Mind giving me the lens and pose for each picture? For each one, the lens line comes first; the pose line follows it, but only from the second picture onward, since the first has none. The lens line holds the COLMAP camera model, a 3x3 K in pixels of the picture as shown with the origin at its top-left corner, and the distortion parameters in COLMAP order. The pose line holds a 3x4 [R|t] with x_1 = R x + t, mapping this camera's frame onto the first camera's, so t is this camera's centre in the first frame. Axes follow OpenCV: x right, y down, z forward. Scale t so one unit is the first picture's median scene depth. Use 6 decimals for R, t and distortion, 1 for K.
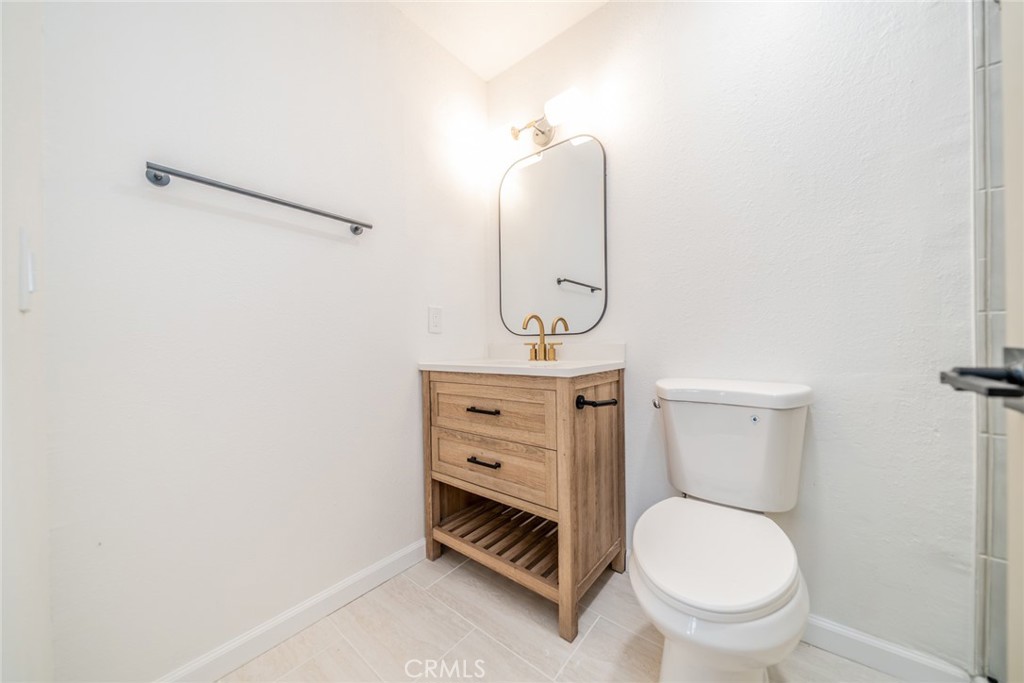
lens RADIAL K [[345.2, 0, 515.2], [0, 345.2, 348.2], [0, 0, 1]] dist [0.000131, 0.000018]
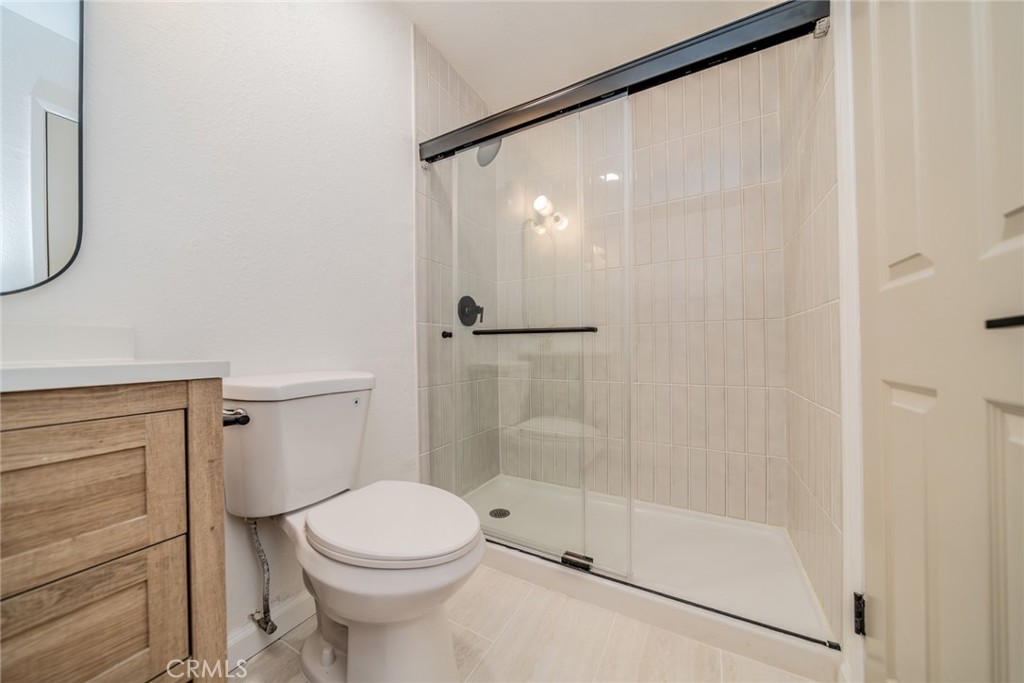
lens RADIAL K [[345.2, 0, 515.2], [0, 345.2, 348.2], [0, 0, 1]] dist [0.000131, 0.000018]
pose [[-0.175178, 0.014525, 0.984430, -0.428071], [0.006696, 0.999886, -0.013562, 0.045921], [-0.984514, 0.004216, -0.175255, 0.609438]]
